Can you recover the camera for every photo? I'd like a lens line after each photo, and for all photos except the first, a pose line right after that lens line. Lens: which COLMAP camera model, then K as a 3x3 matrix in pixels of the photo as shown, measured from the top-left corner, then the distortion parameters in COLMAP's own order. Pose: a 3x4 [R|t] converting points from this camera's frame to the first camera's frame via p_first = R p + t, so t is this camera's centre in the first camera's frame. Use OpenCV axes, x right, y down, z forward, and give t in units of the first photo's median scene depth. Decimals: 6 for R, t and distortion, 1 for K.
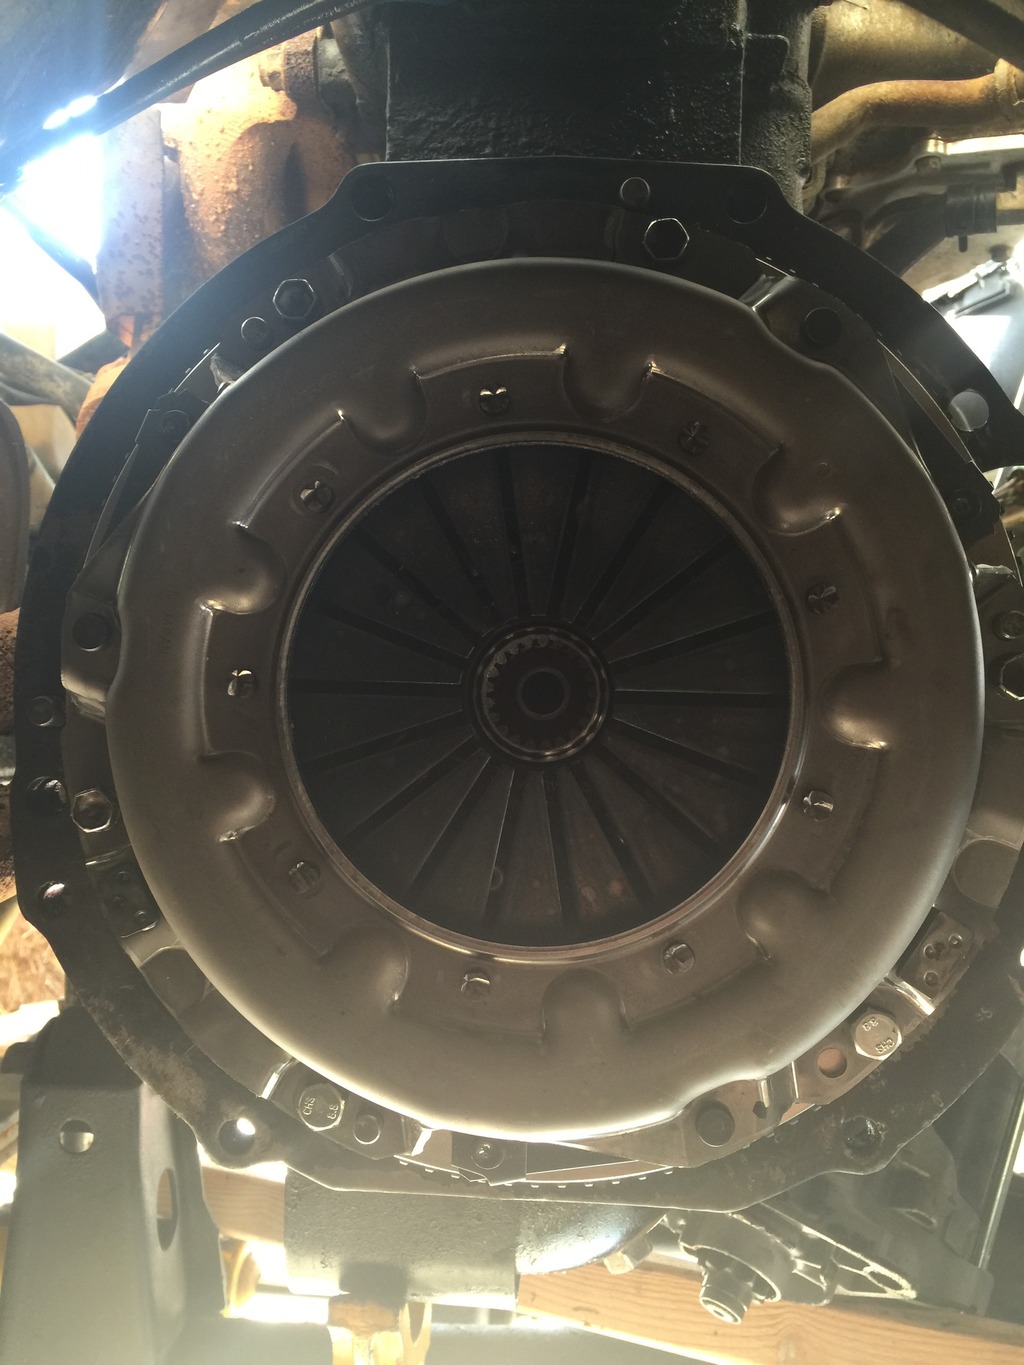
lens RADIAL K [[1175.3, 0, 512.0], [0, 1175.3, 682.5], [0, 0, 1]] dist [0.043029, 0.007379]
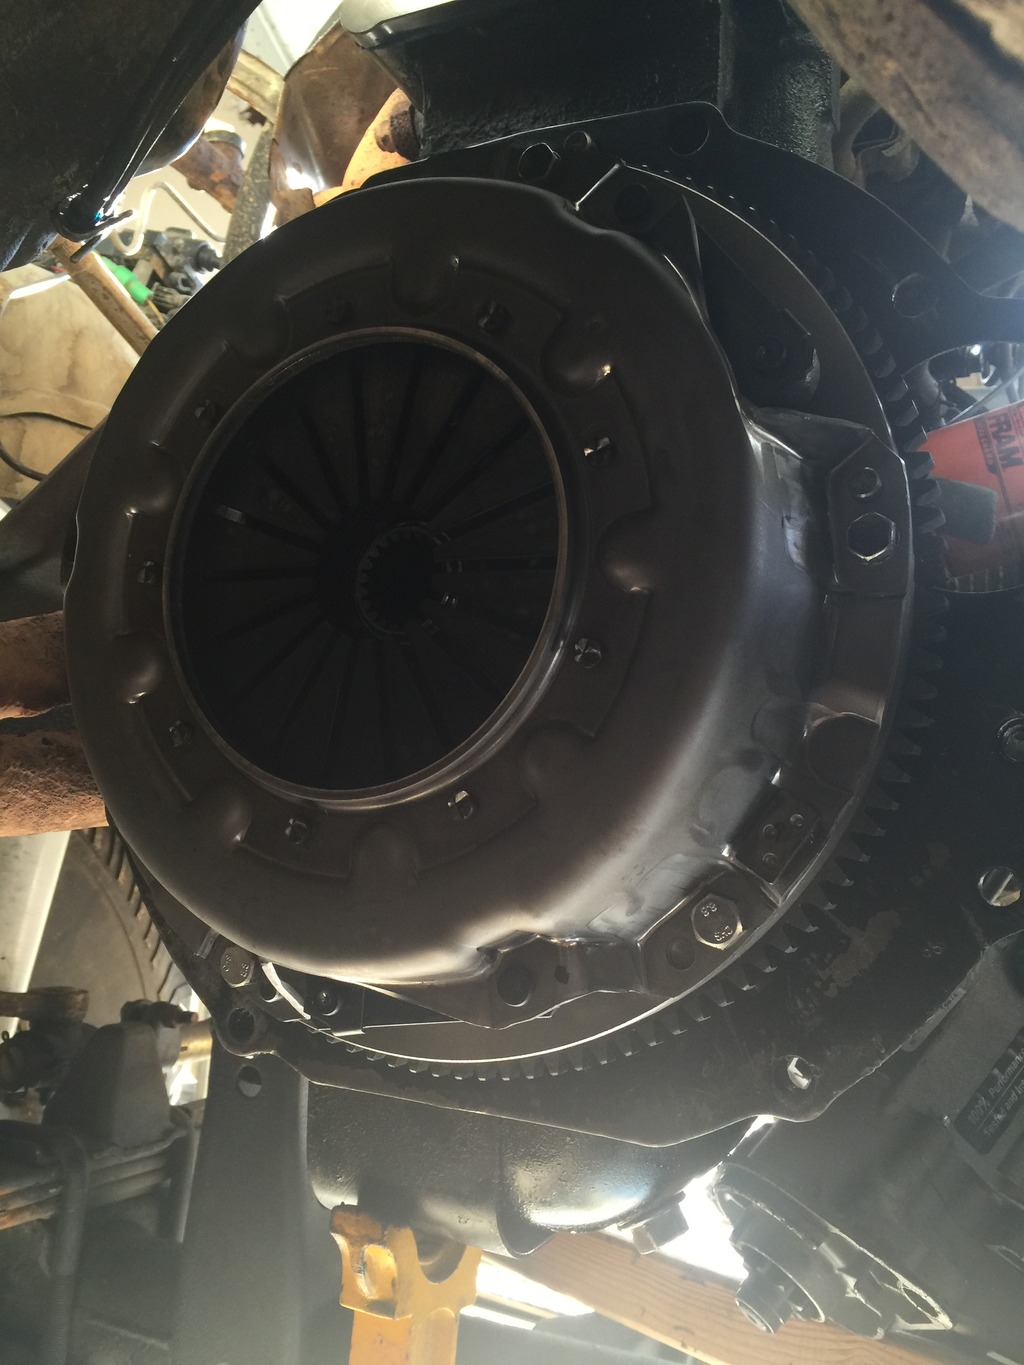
lens RADIAL K [[1137.2, 0, 512.0], [0, 1137.2, 682.5], [0, 0, 1]] dist [0.153669, -0.149253]
pose [[0.924636, -0.017567, -0.380446, 0.399911], [-0.024825, 0.994031, -0.106235, 0.163864], [0.380041, 0.107674, 0.918681, 0.057261]]
